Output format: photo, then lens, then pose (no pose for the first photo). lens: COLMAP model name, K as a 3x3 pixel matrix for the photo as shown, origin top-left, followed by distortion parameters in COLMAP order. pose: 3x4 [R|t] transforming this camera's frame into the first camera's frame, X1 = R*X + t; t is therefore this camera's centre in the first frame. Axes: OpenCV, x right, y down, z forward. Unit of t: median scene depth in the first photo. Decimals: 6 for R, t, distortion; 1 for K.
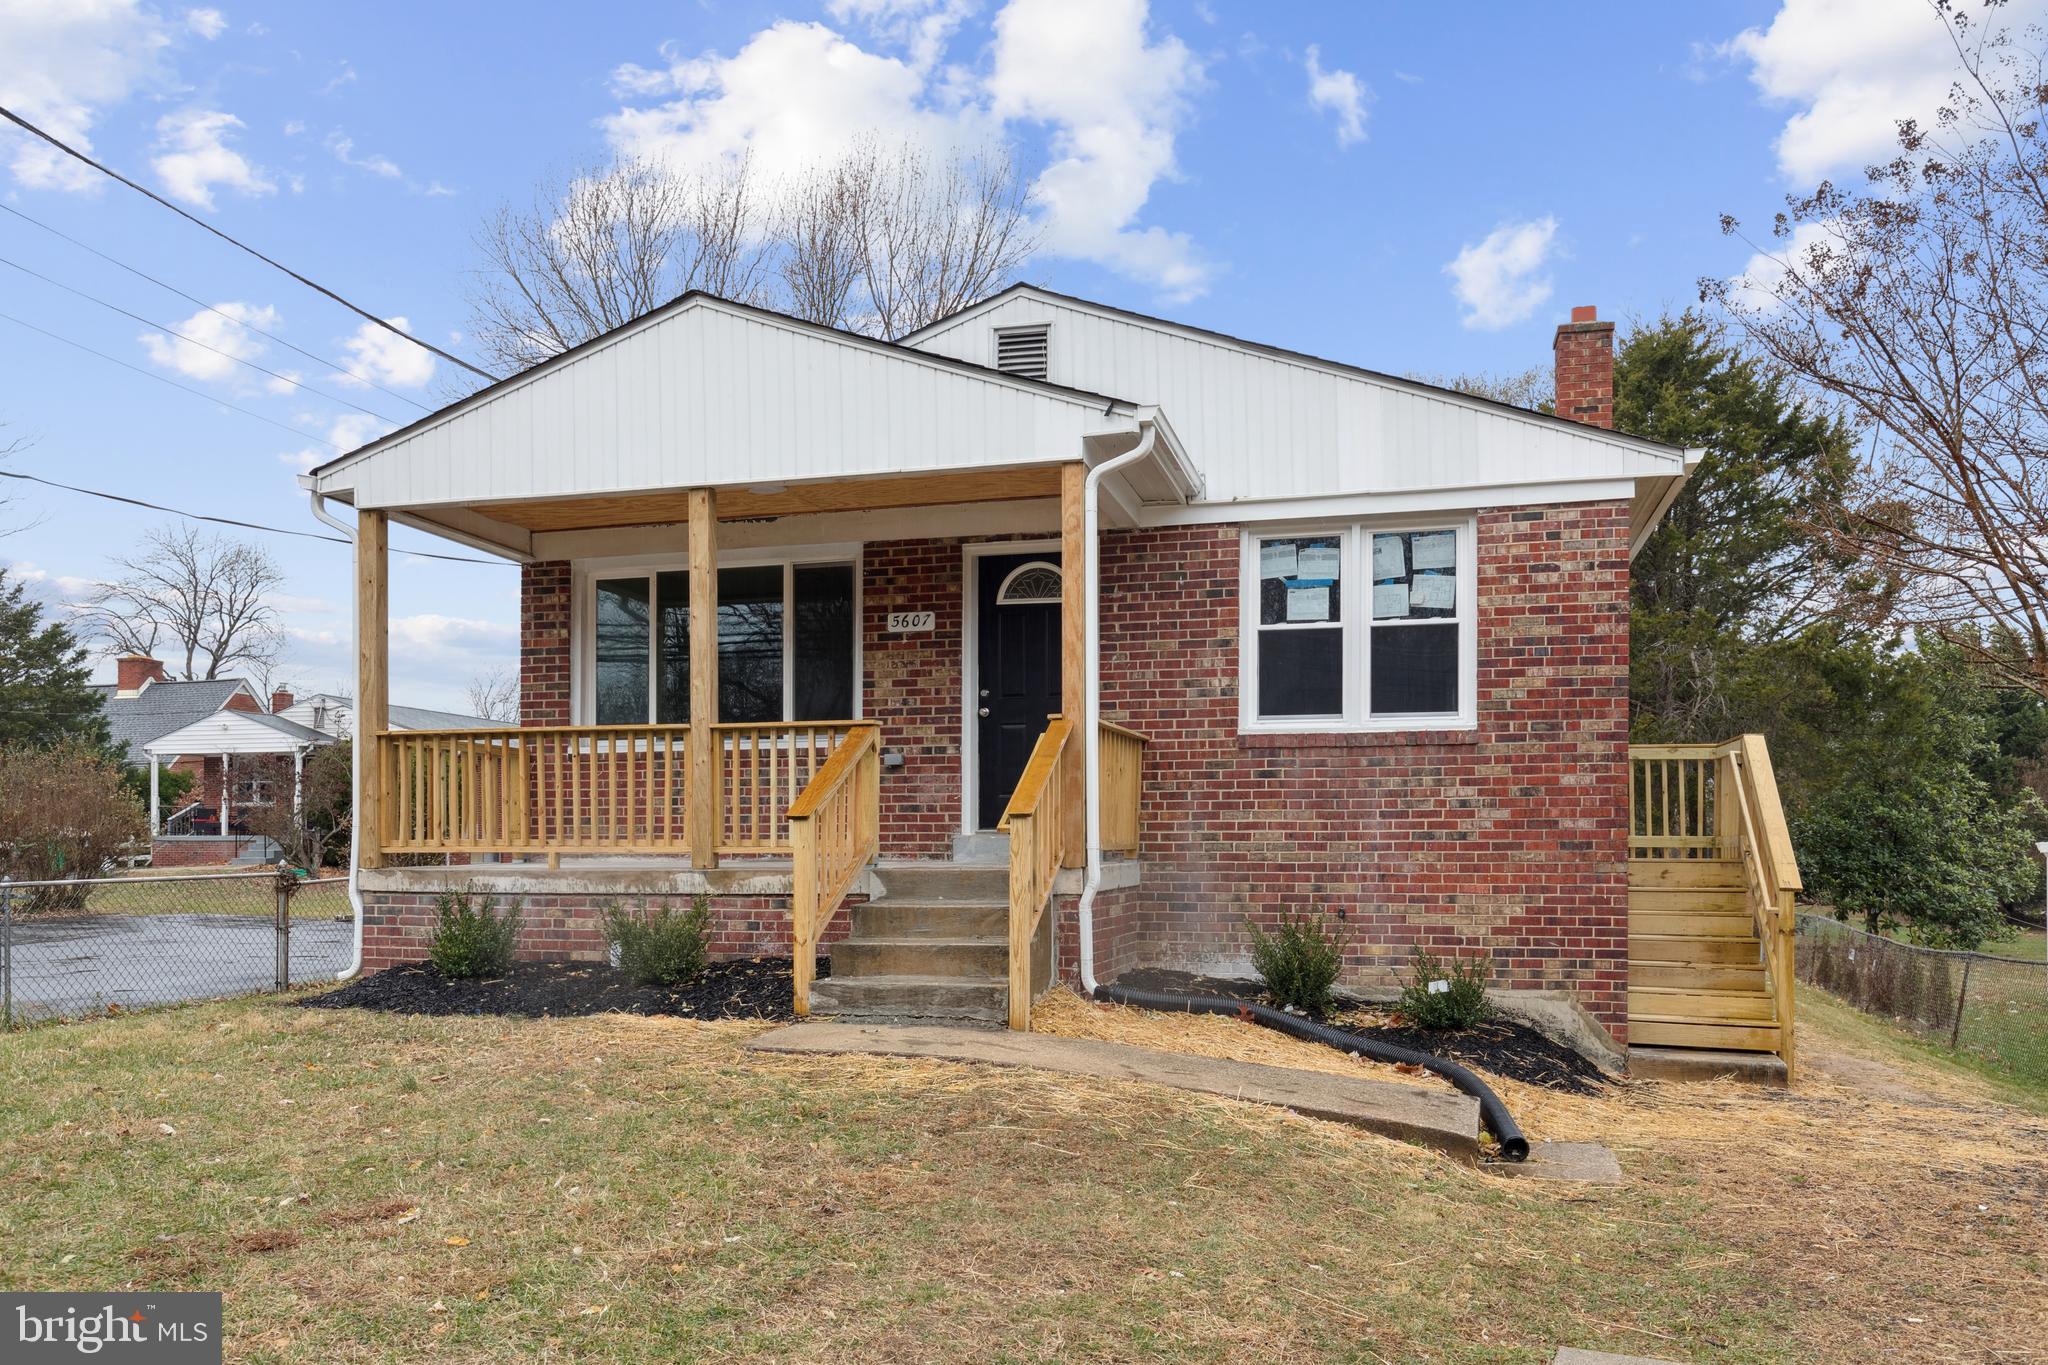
lens RADIAL K [[1443.1, 0, 1025.3], [0, 1443.1, 684.5], [0, 0, 1]] dist [0.010975, -0.001453]
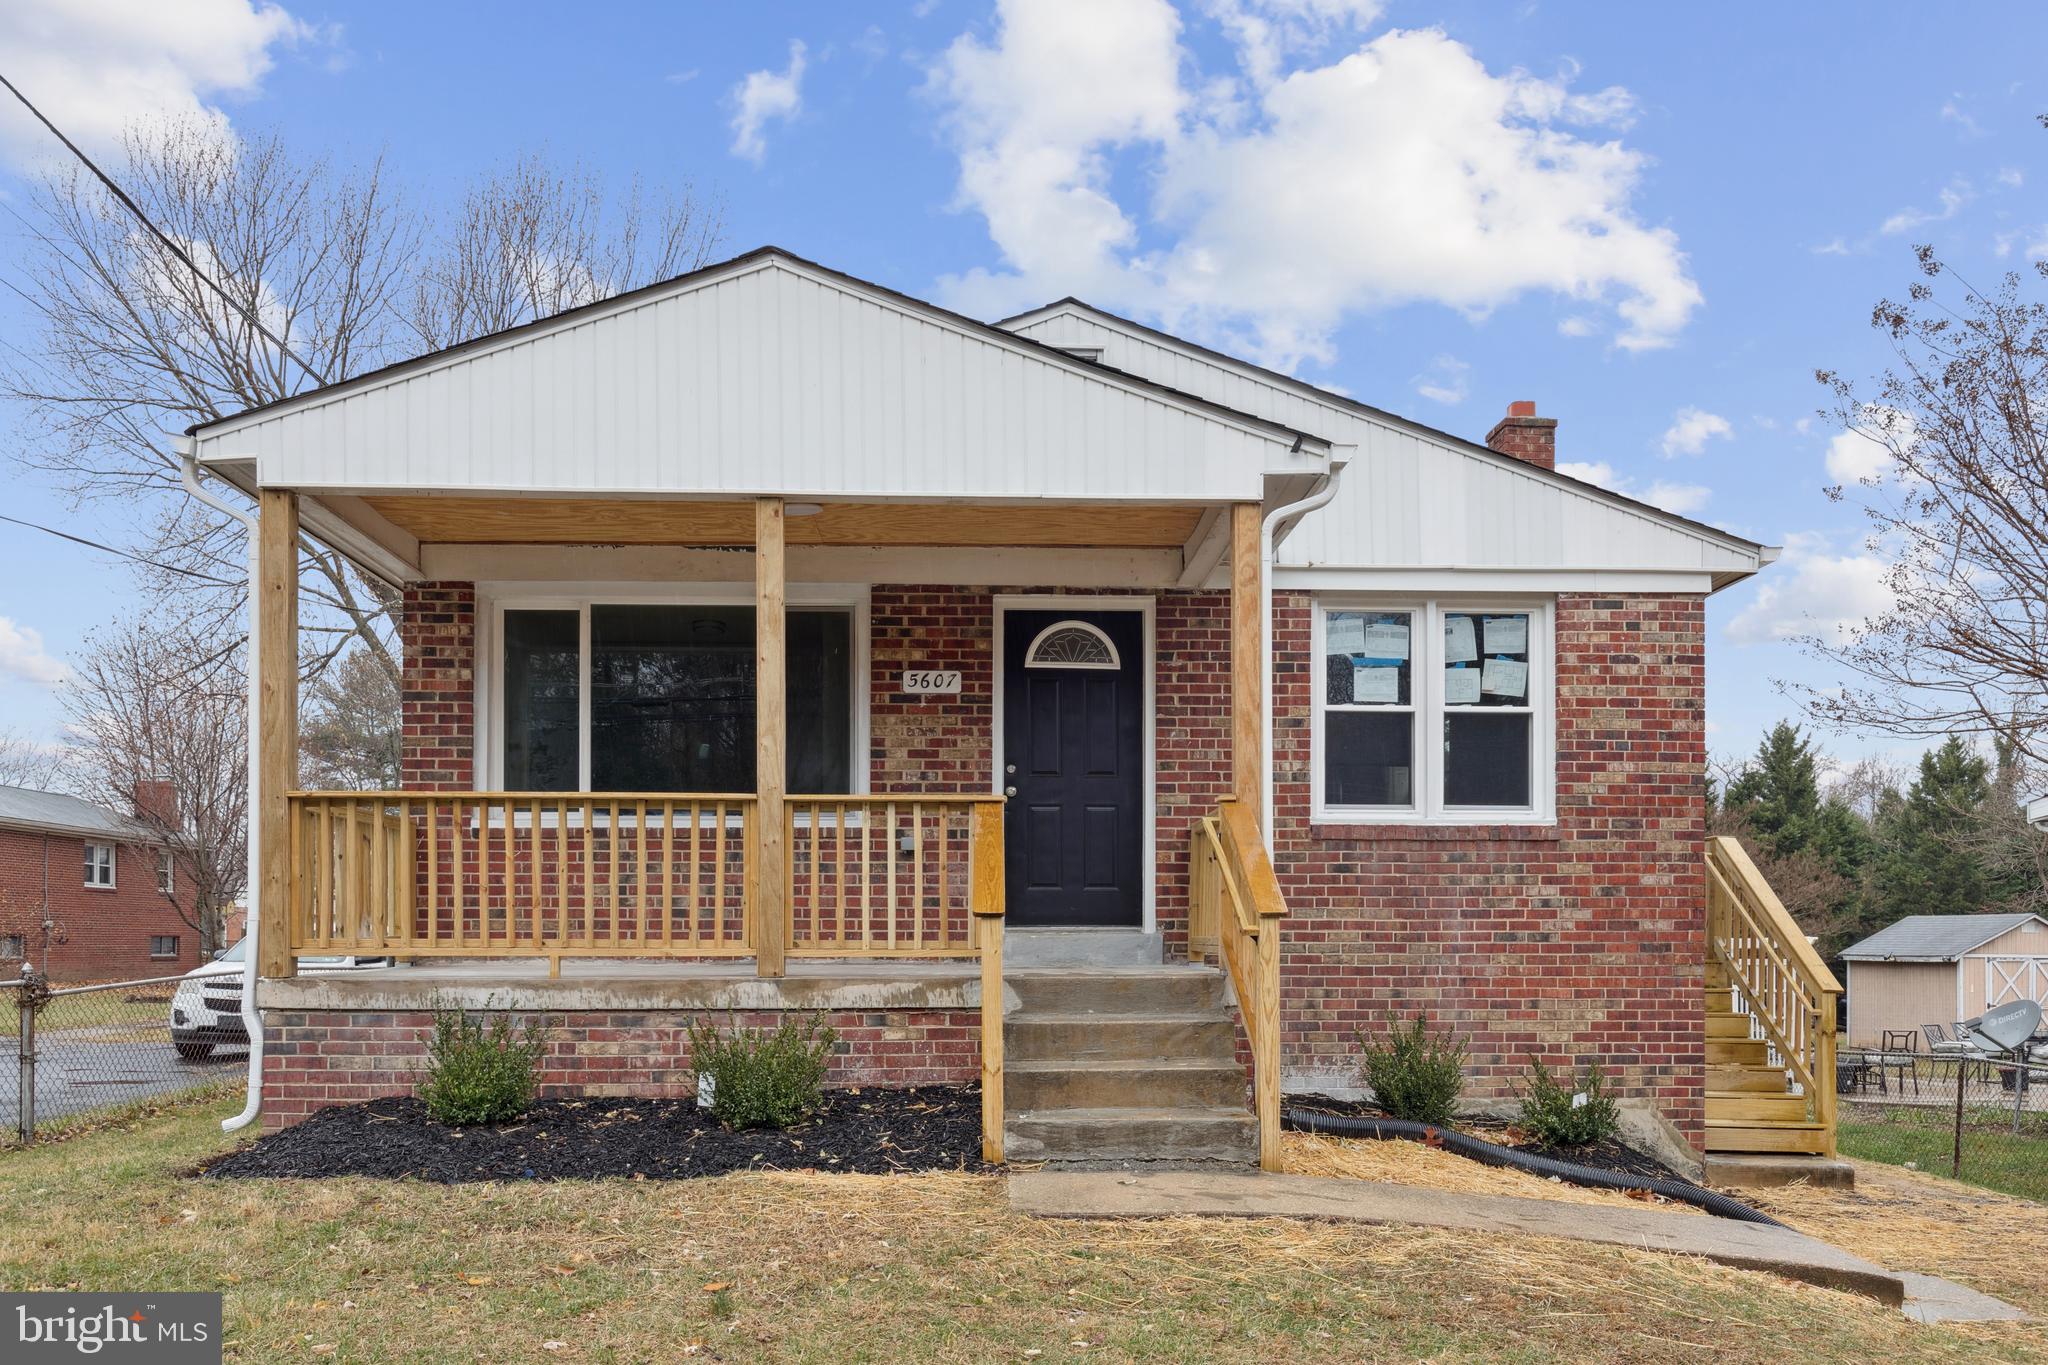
lens RADIAL K [[1465.8, 0, 1028.2], [0, 1465.8, 783.9], [0, 0, 1]] dist [0.007321, 0.004972]
pose [[0.958349, 0.032366, 0.283760, -0.298802], [-0.034515, 0.999401, 0.002575, 0.013696], [-0.283507, -0.012262, 0.958892, 0.176363]]
